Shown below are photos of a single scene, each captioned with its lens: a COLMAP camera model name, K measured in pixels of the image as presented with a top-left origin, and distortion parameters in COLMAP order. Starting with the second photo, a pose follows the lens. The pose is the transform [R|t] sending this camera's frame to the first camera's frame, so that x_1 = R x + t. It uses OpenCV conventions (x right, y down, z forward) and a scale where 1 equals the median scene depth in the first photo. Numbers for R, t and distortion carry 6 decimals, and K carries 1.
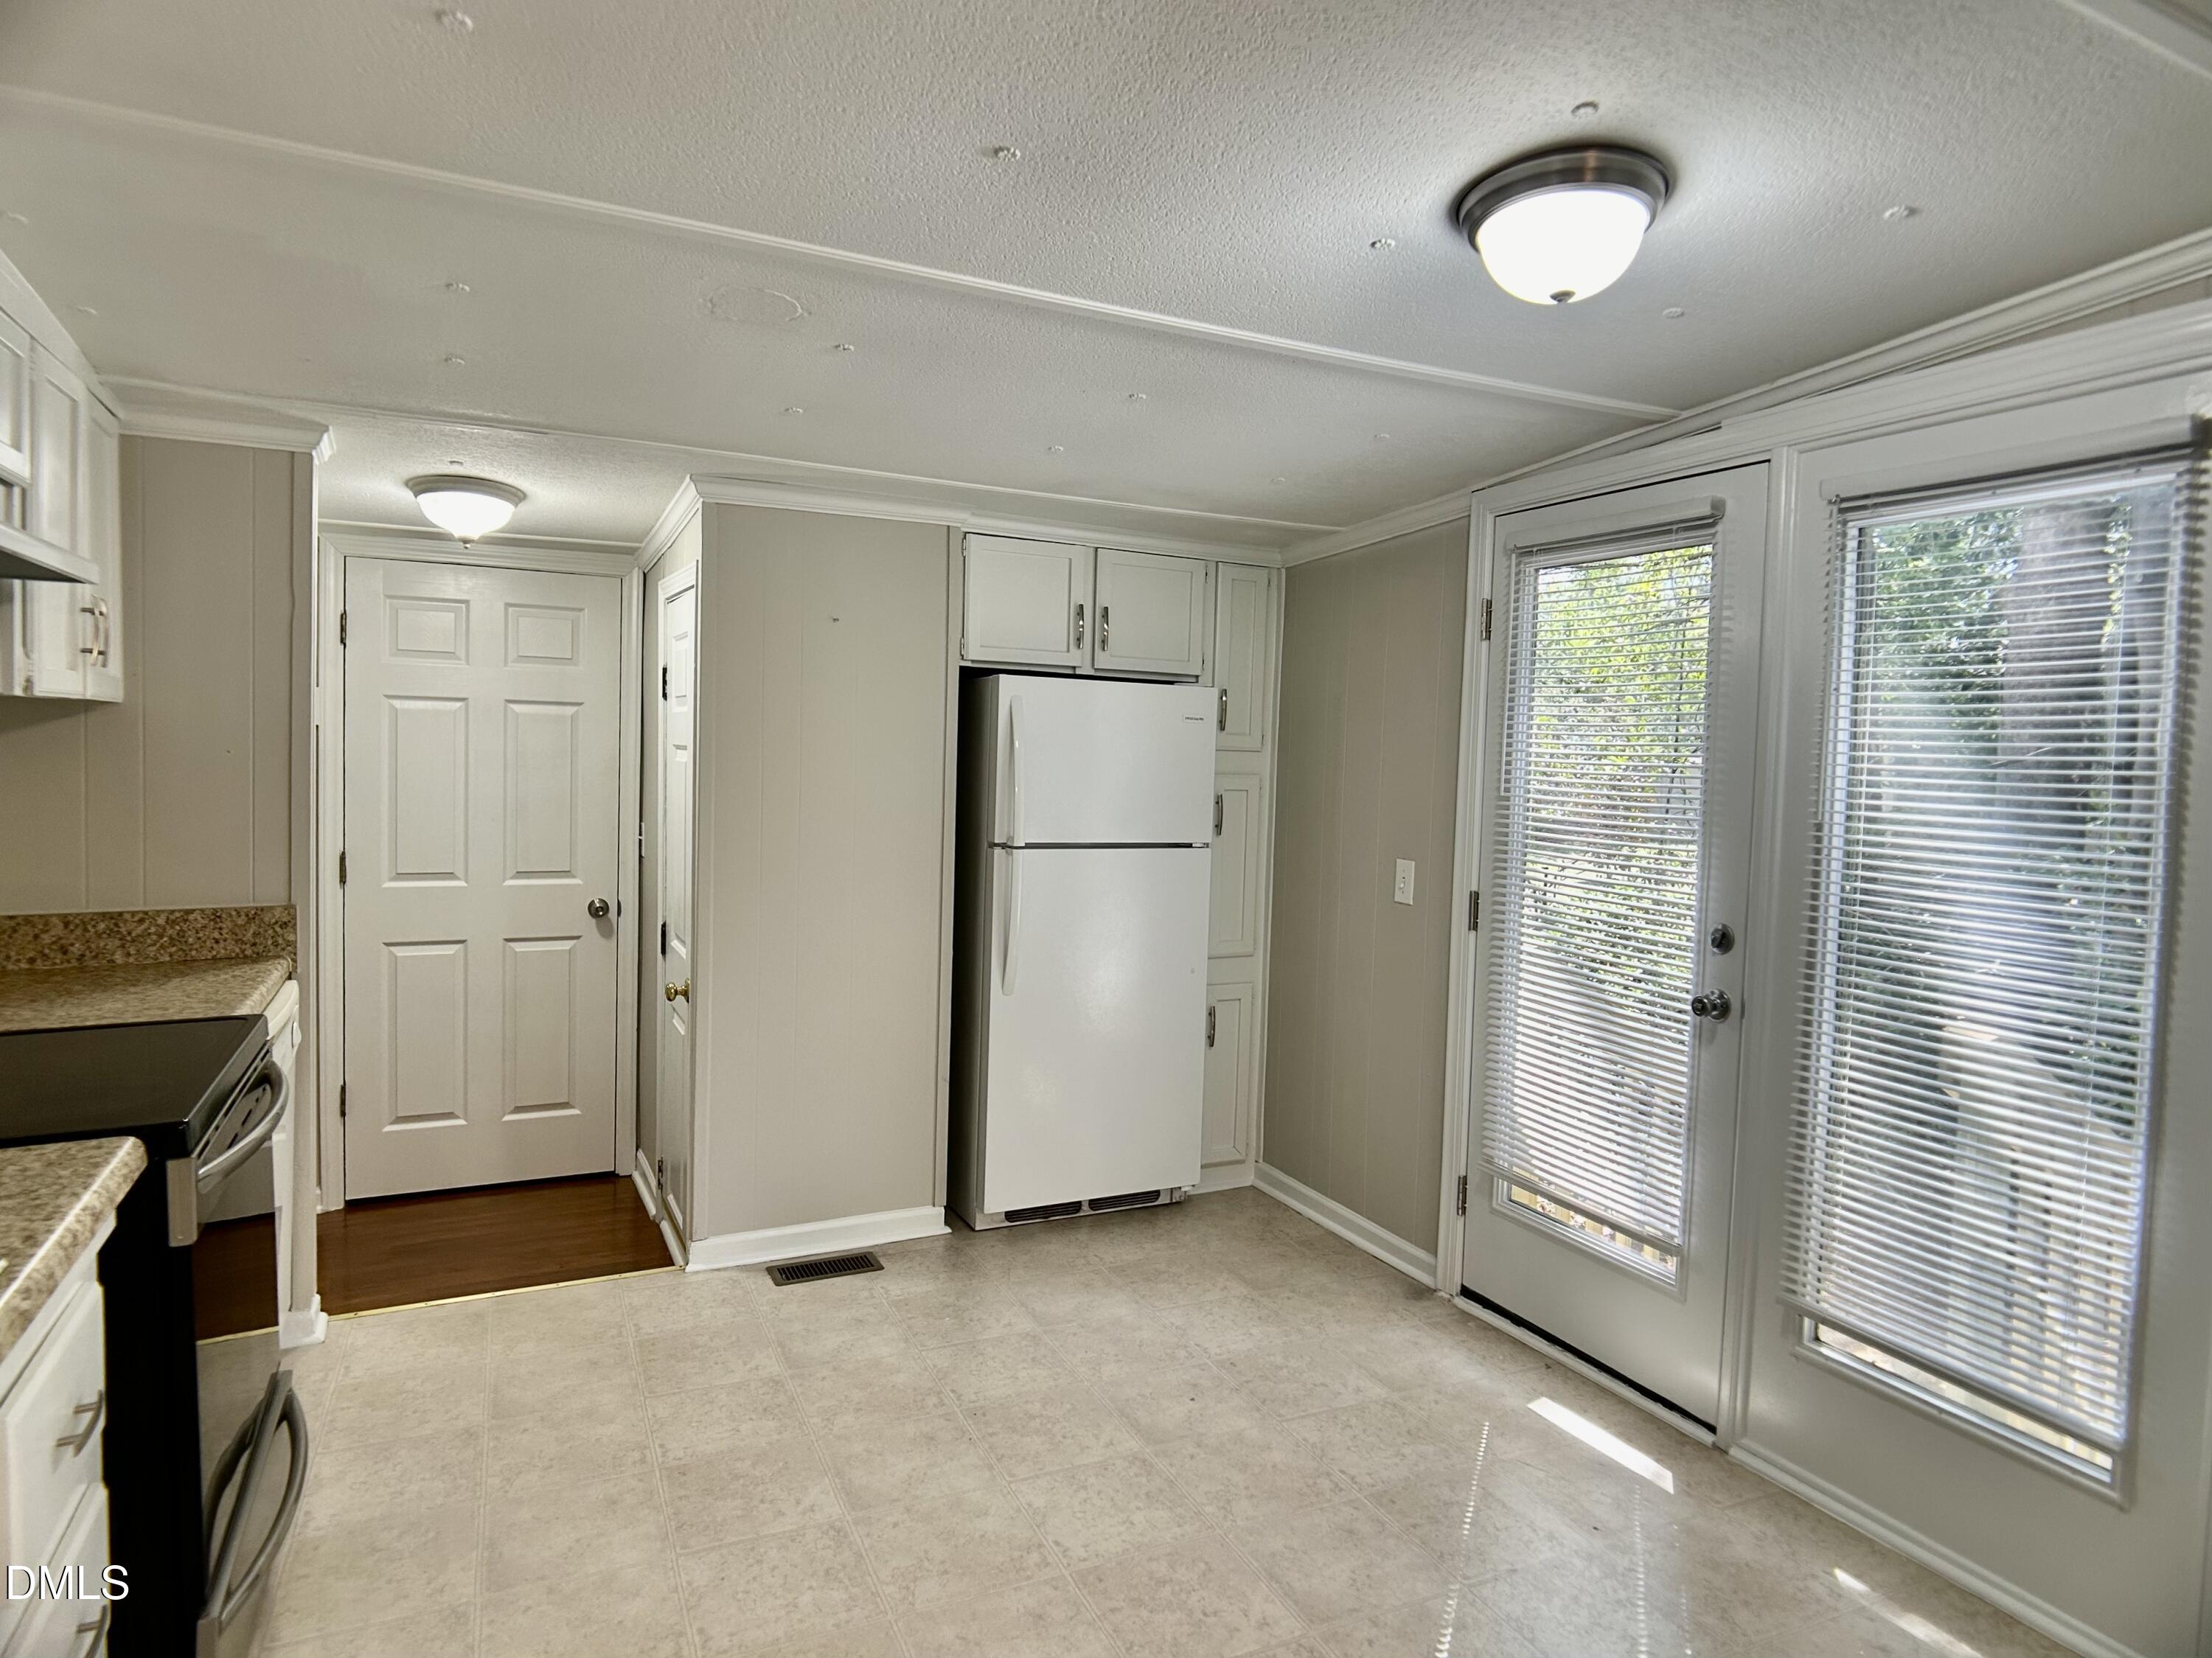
lens RADIAL K [[1286.7, 0, 1129.1], [0, 1286.7, 814.3], [0, 0, 1]] dist [-0.001687, -0.001667]
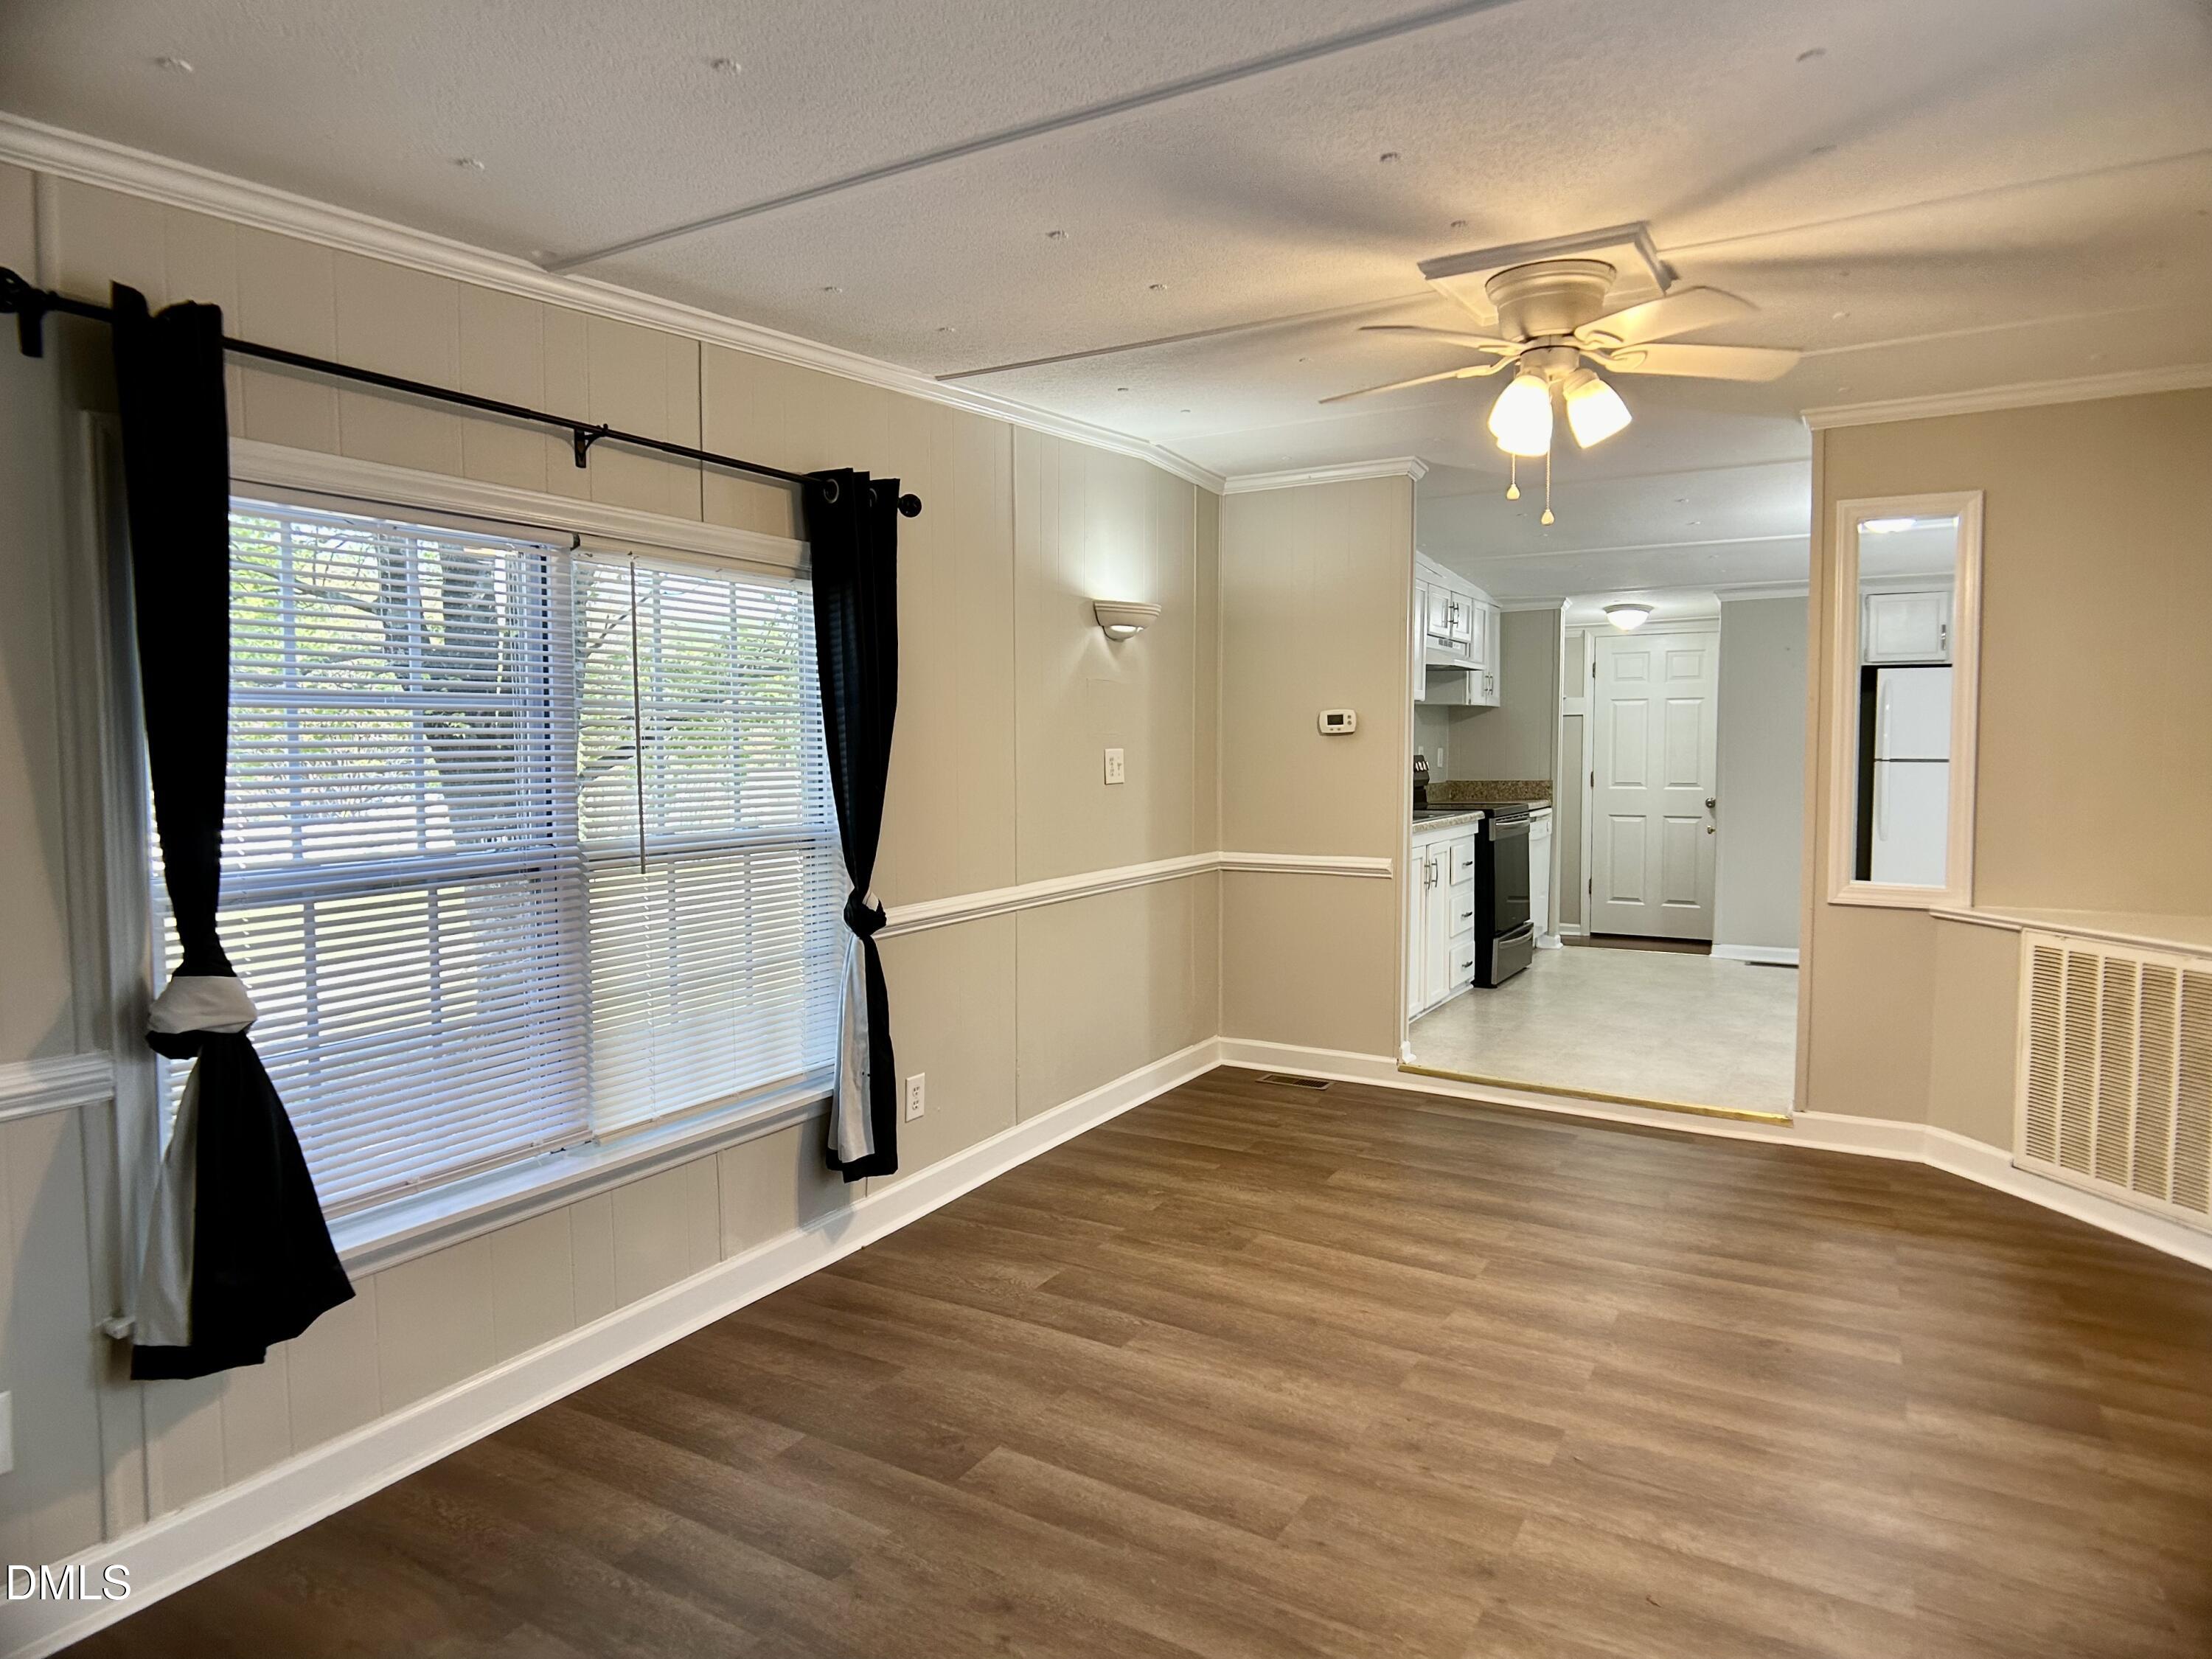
lens RADIAL K [[1286.8, 0, 1129.1], [0, 1286.8, 814.8], [0, 0, 1]] dist [-0.001687, -0.001667]
pose [[0.538480, 0.016203, -0.842482, 0.909529], [-0.021102, 0.999761, 0.005740, 0.118256], [0.842374, 0.014688, 0.538693, -0.945140]]
